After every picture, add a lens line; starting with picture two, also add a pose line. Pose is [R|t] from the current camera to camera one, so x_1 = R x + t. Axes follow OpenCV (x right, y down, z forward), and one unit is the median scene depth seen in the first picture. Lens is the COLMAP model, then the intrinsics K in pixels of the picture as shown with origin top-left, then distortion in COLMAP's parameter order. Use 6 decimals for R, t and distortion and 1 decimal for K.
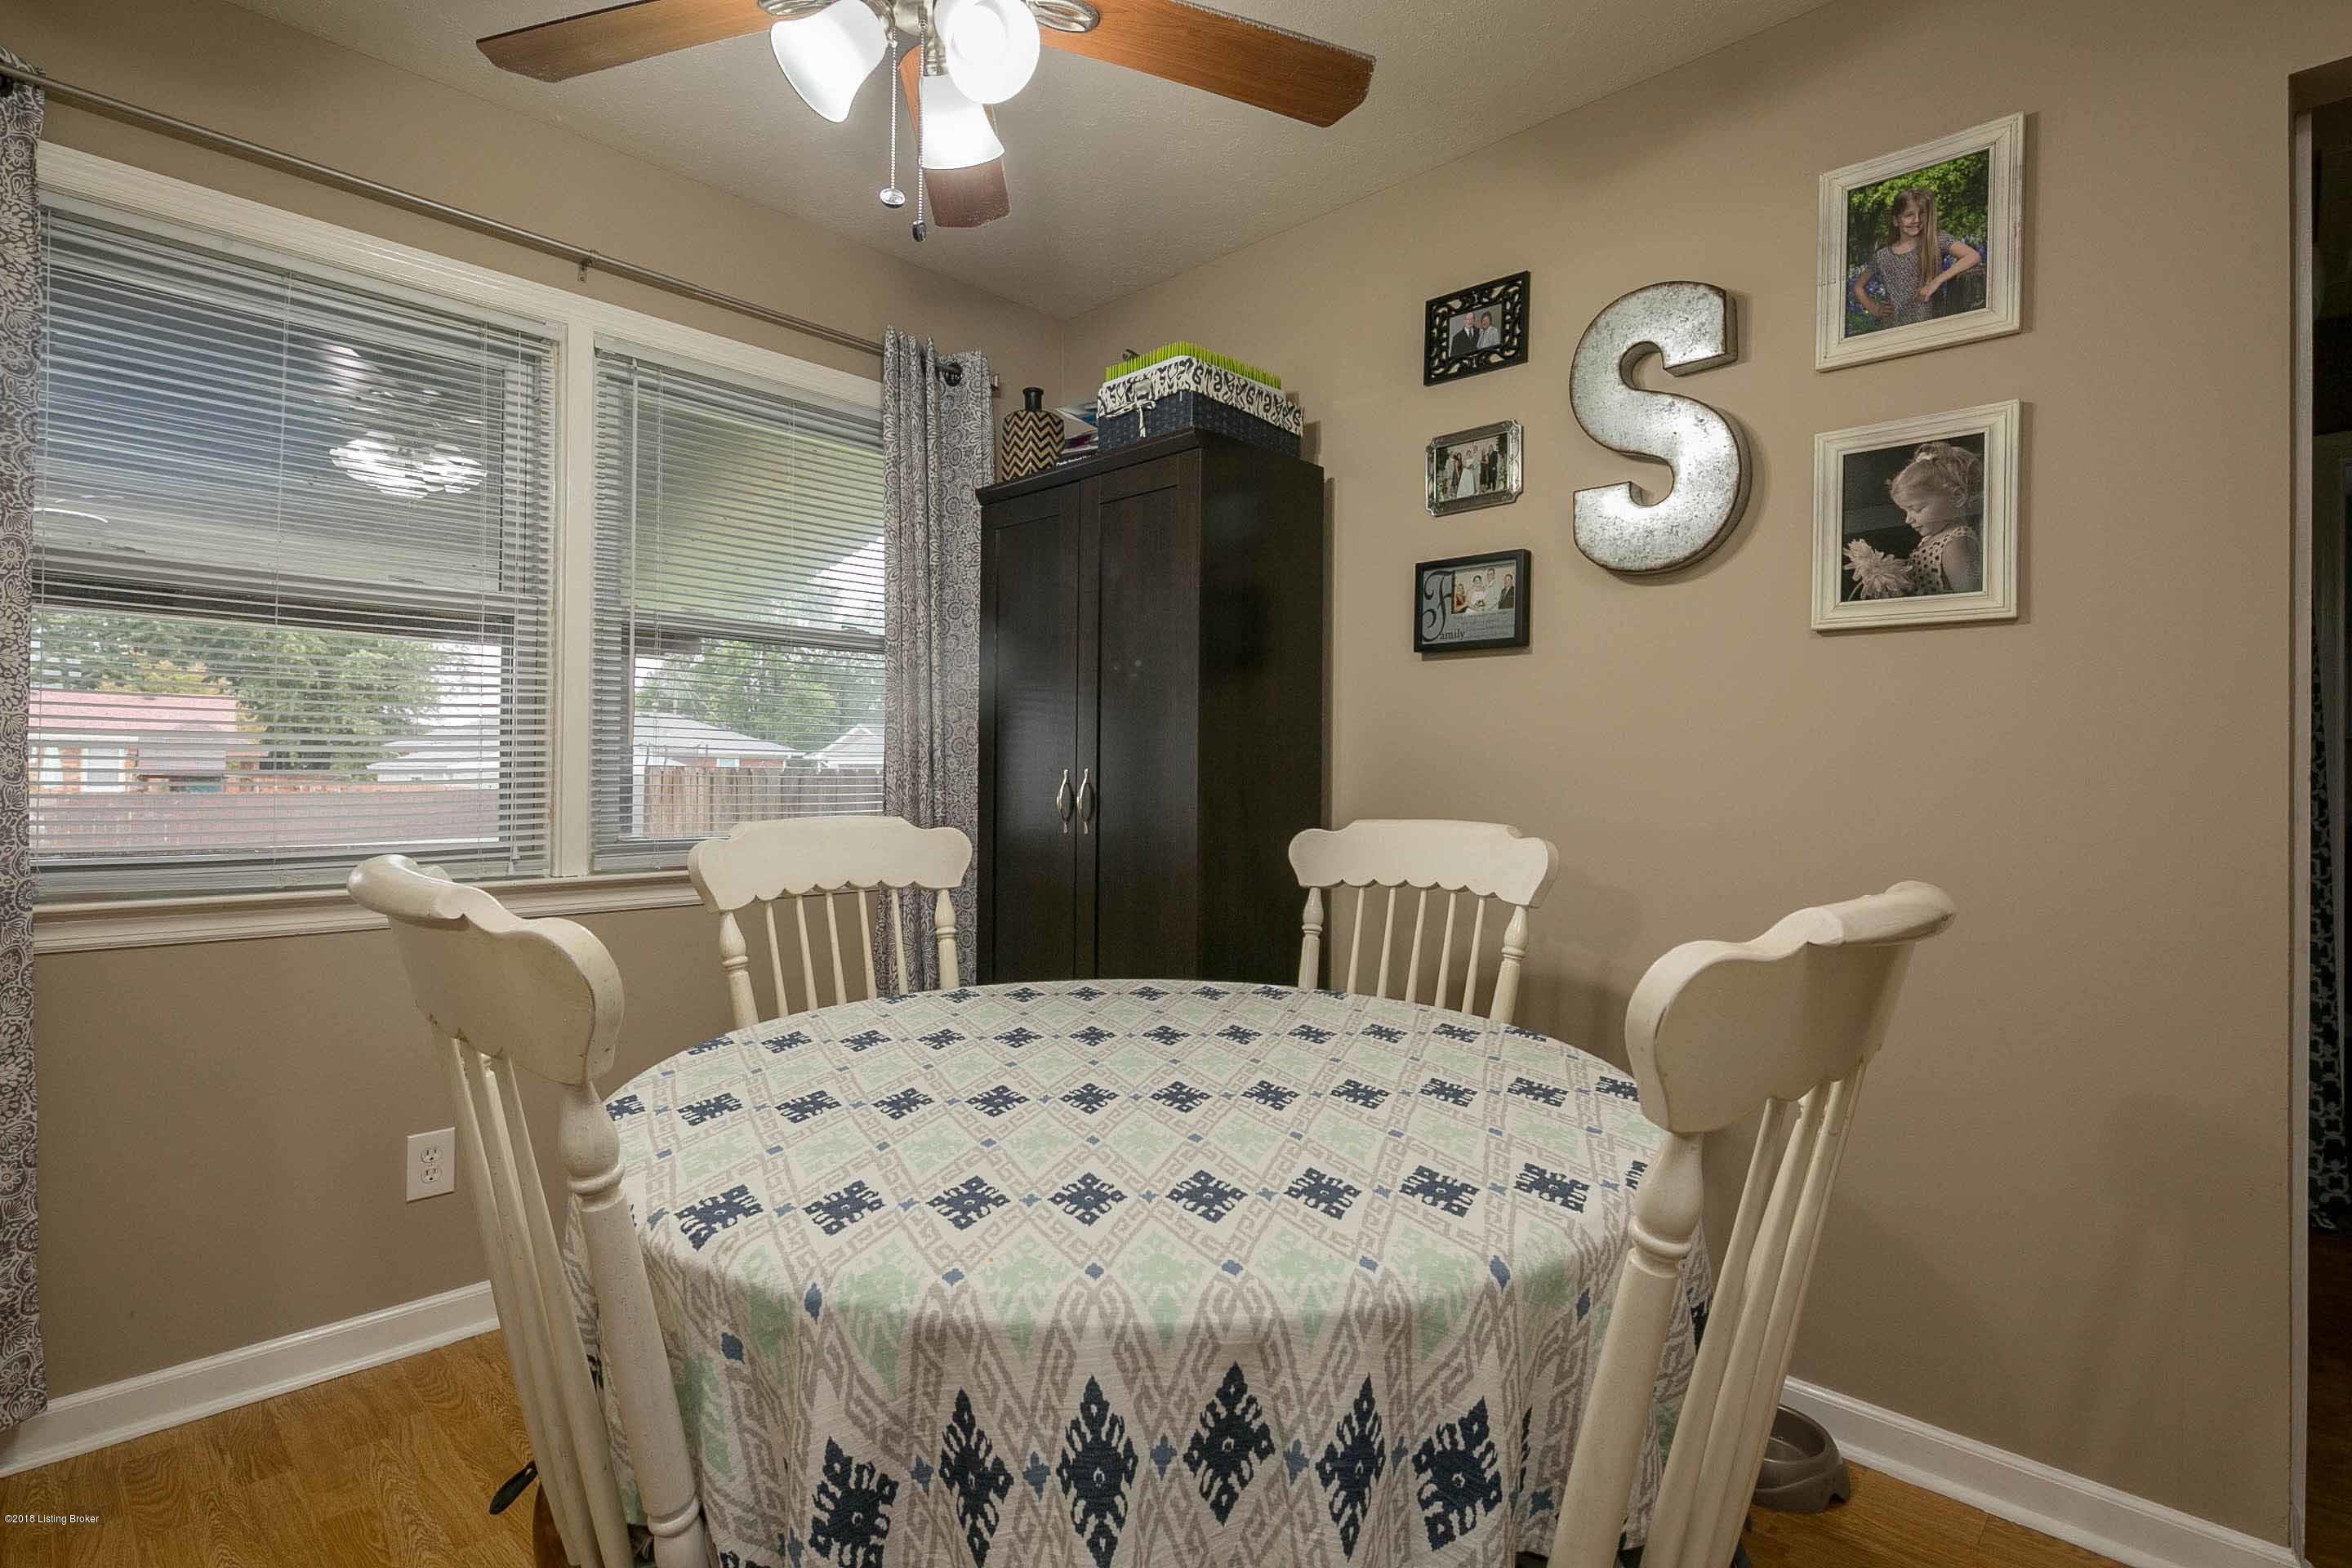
lens RADIAL K [[1131.8, 0, 1184.2], [0, 1131.8, 773.8], [0, 0, 1]] dist [0.002472, -0.000663]
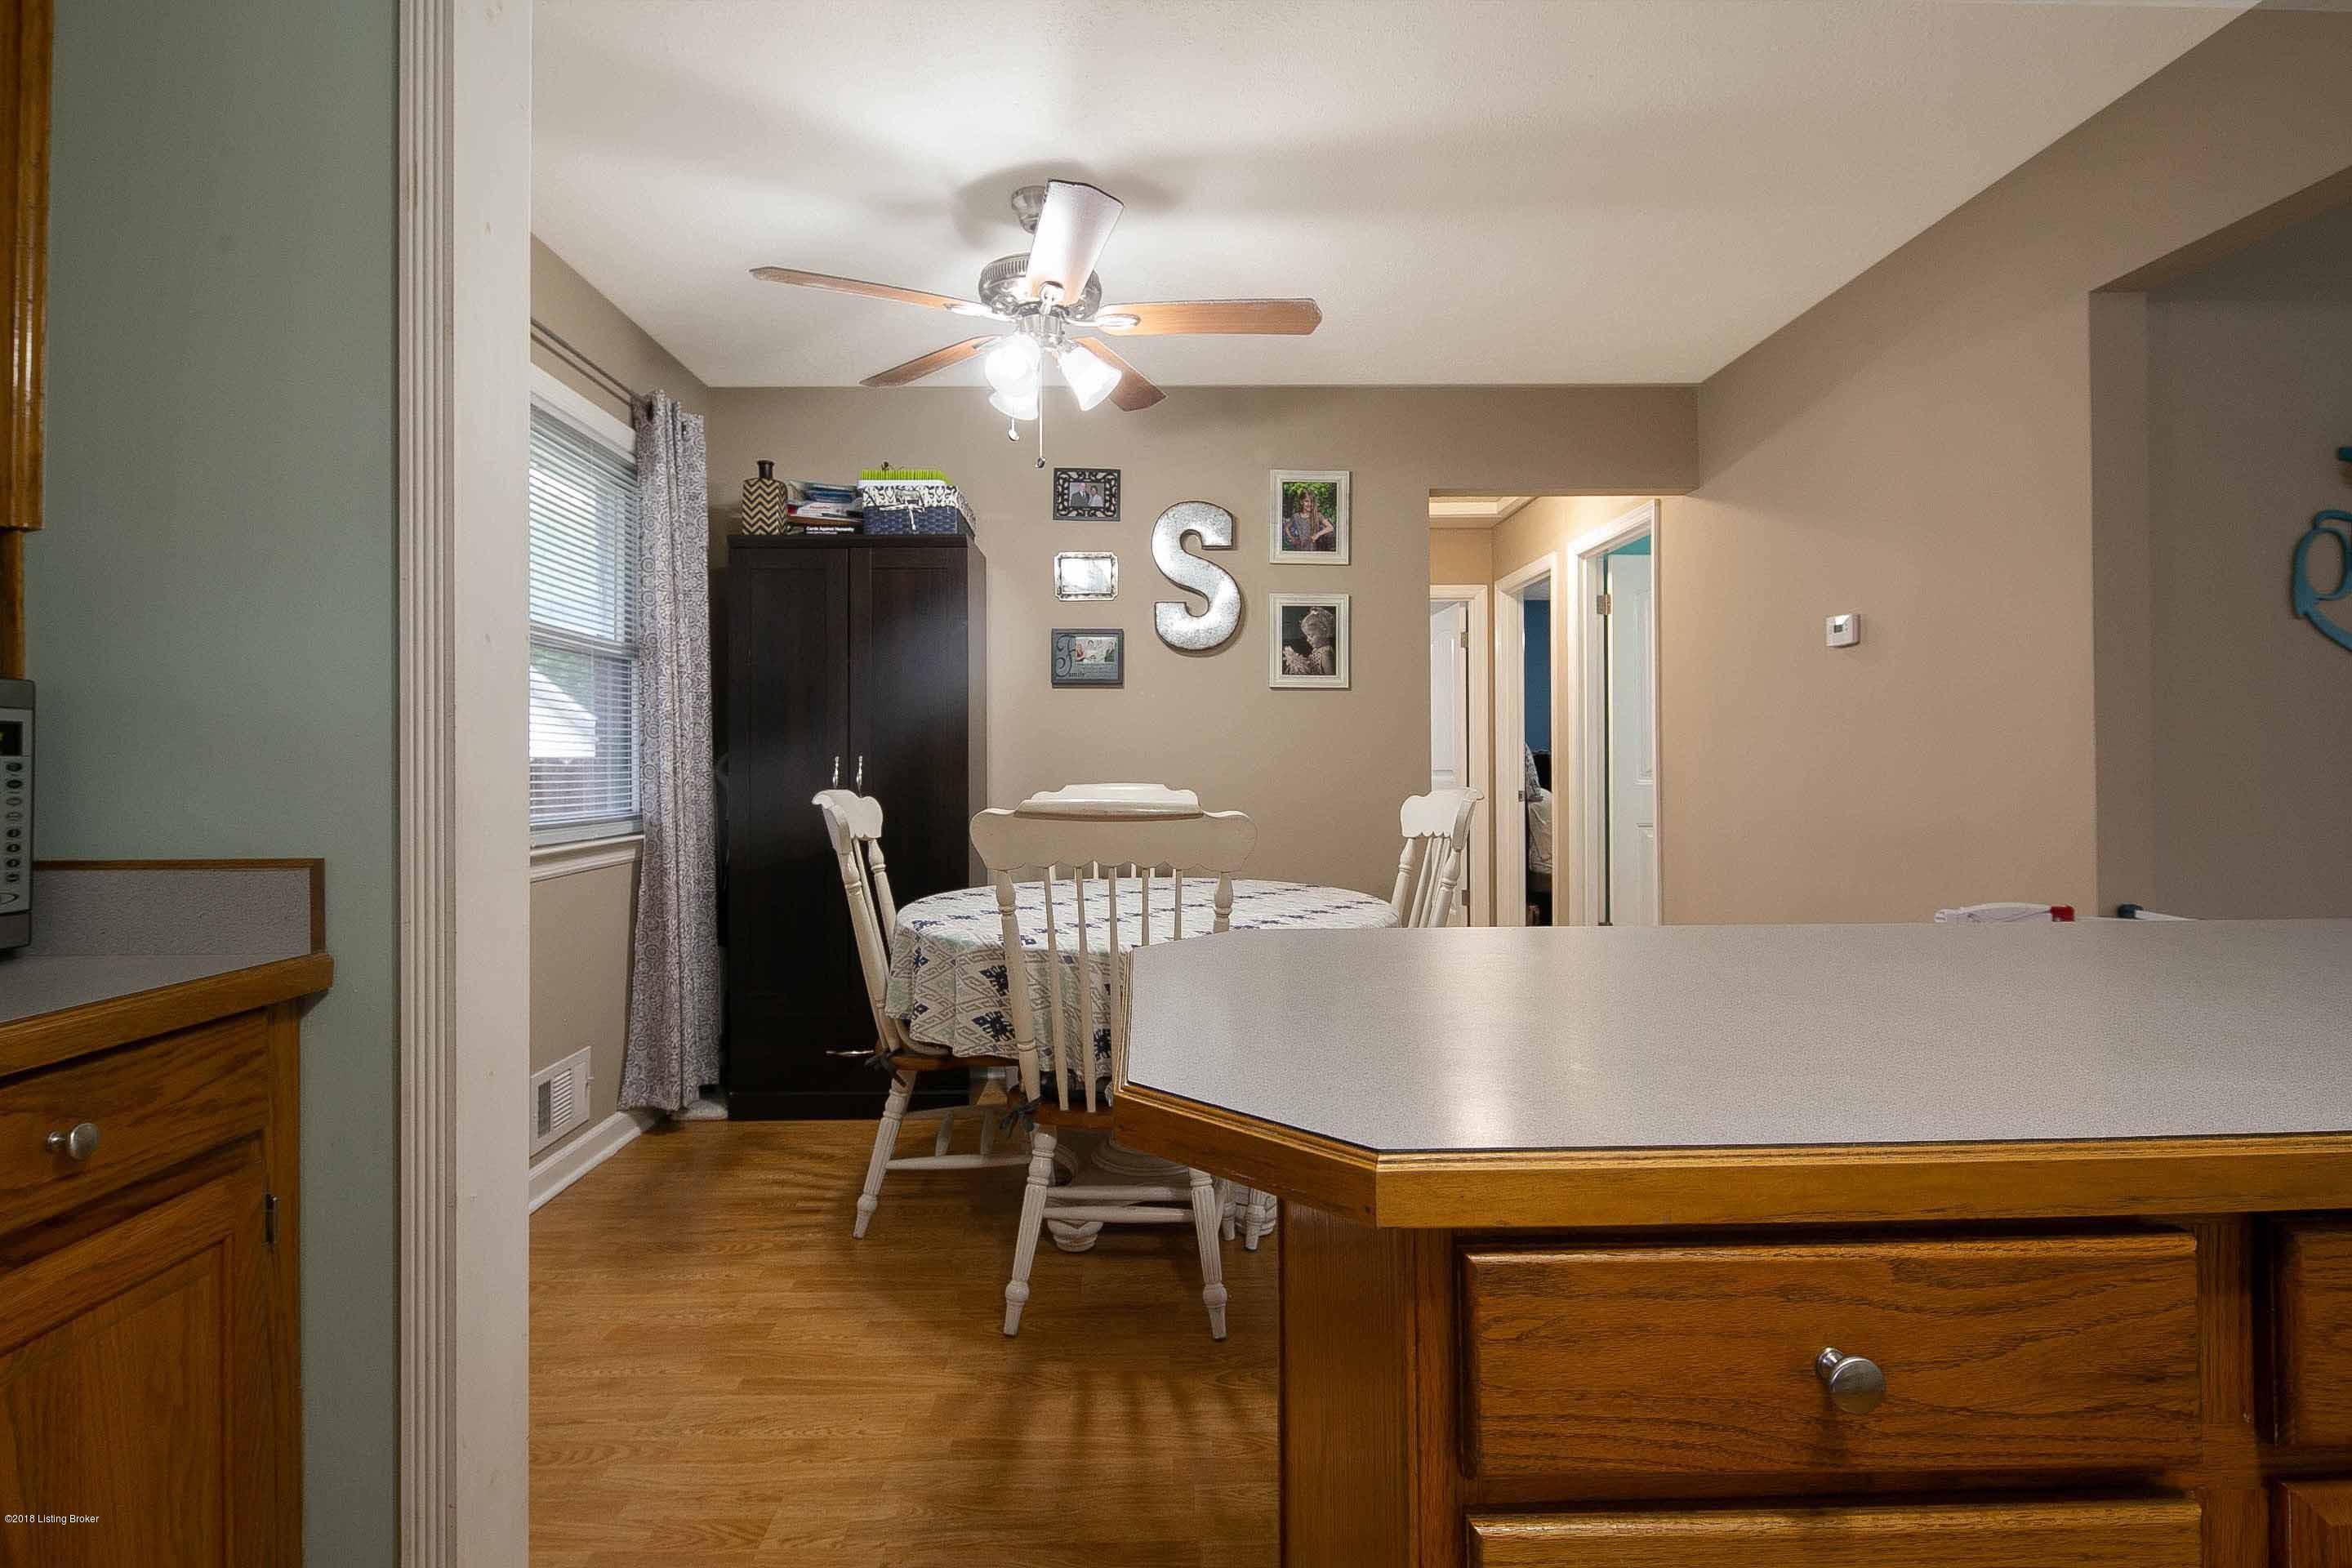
lens RADIAL K [[1131.8, 0, 1173.0], [0, 1131.8, 771.6], [0, 0, 1]] dist [0.002472, -0.000663]
pose [[0.697177, -0.017830, 0.716677, -0.986046], [0.010072, 0.999836, 0.015077, -0.003843], [-0.716828, -0.003293, 0.697242, -0.304090]]
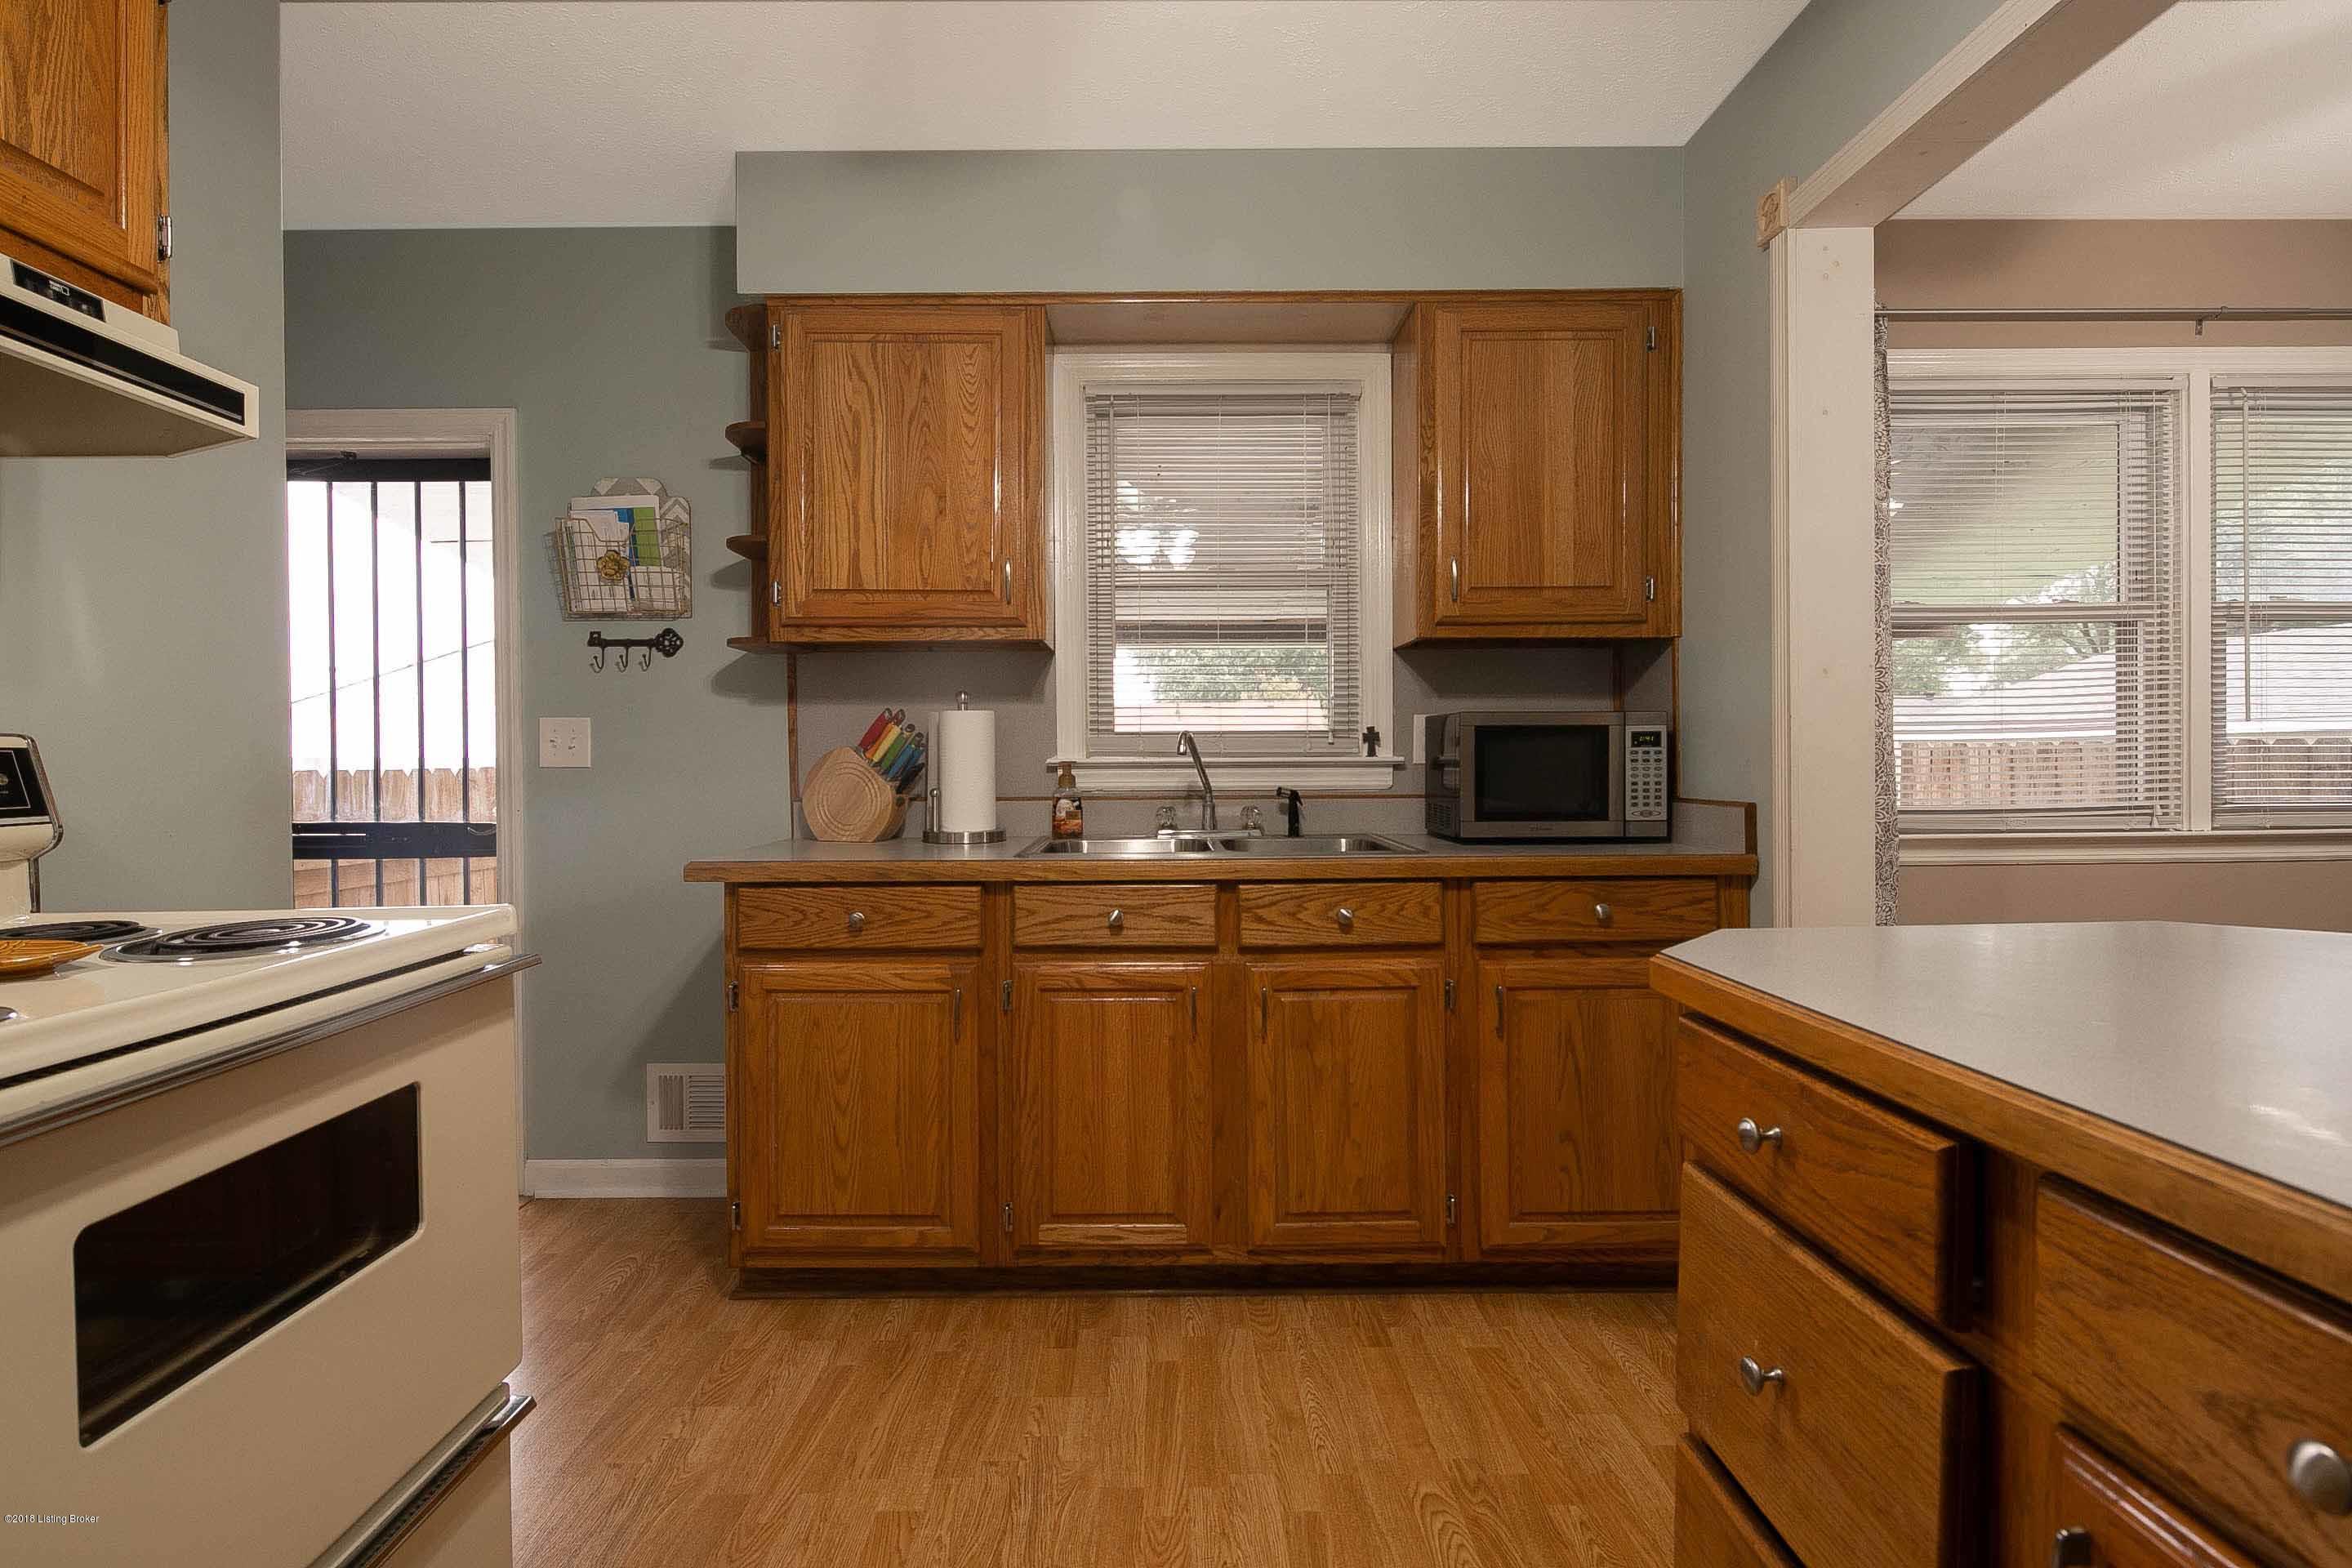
lens RADIAL K [[1131.8, 0, 1161.1], [0, 1131.8, 770.8], [0, 0, 1]] dist [0.002472, -0.000663]
pose [[0.703268, -0.008530, -0.710873, -0.515650], [0.018053, 0.999820, 0.005863, -0.000662], [0.710695, -0.016956, 0.703296, -0.714203]]
